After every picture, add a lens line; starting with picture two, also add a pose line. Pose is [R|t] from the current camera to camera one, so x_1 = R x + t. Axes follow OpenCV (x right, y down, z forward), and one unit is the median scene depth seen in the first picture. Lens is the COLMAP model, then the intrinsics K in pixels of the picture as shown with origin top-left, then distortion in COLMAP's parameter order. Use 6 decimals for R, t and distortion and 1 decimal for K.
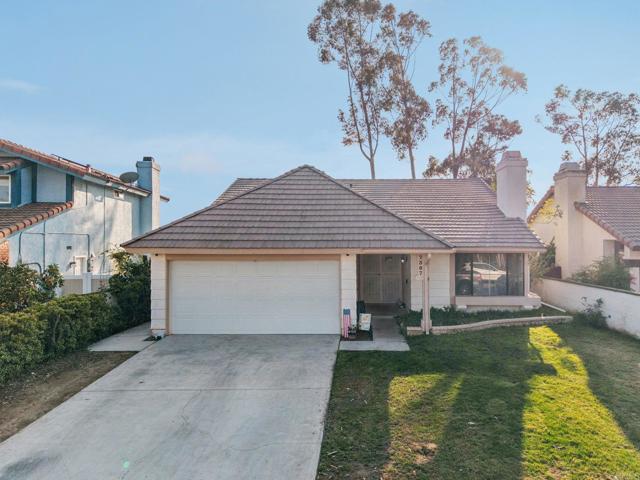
lens RADIAL K [[453.3, 0, 359.5], [0, 453.3, 236.0], [0, 0, 1]] dist [0.008606, -0.010099]
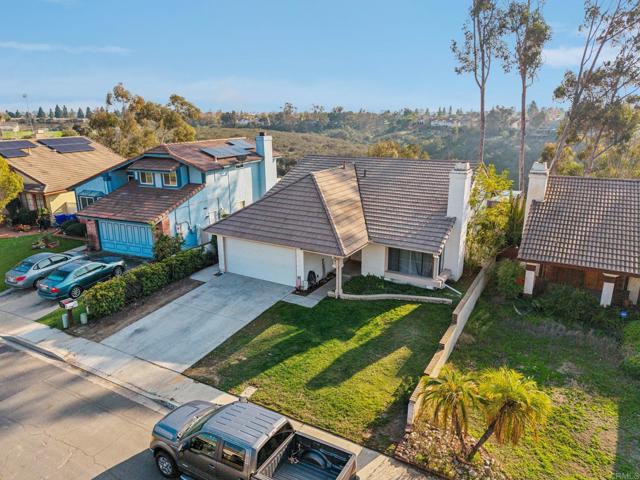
lens RADIAL K [[431.2, 0, 324.0], [0, 431.2, 243.5], [0, 0, 1]] dist [0.008840, -0.016023]
pose [[0.868717, 0.140804, -0.474873, 0.758154], [0.009513, 0.953822, 0.300221, -0.424788], [0.495217, -0.265325, 0.827262, -0.309069]]
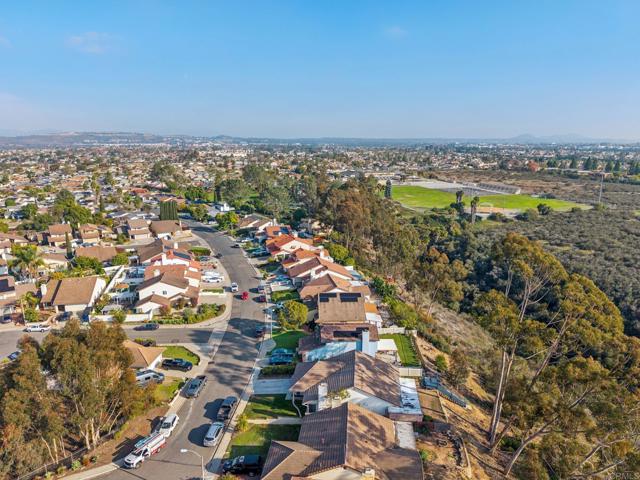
lens RADIAL K [[431.2, 0, 325.4], [0, 431.2, 235.9], [0, 0, 1]] dist [0.008840, -0.016023]
pose [[-0.078435, 0.206746, -0.975246, 4.580474], [0.017296, 0.978394, 0.206022, -2.706098], [0.996769, -0.000708, -0.080317, 1.649299]]
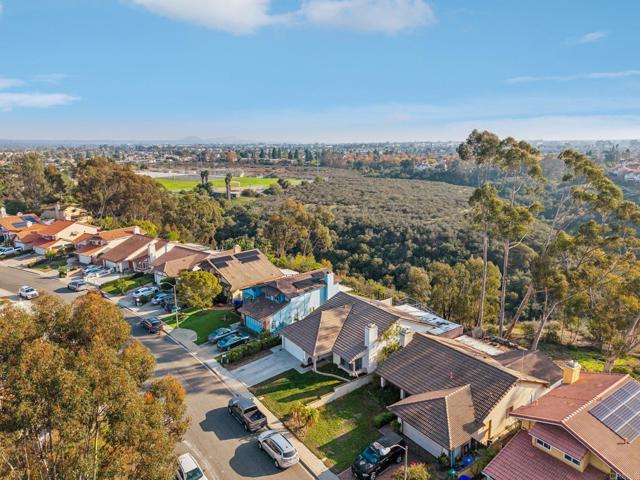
lens RADIAL K [[431.2, 0, 325.5], [0, 431.2, 242.4], [0, 0, 1]] dist [0.008840, -0.016023]
pose [[0.585739, 0.175449, -0.791282, 2.861542], [0.023469, 0.972208, 0.232938, -1.702937], [0.810160, -0.155012, 0.565343, -0.926378]]
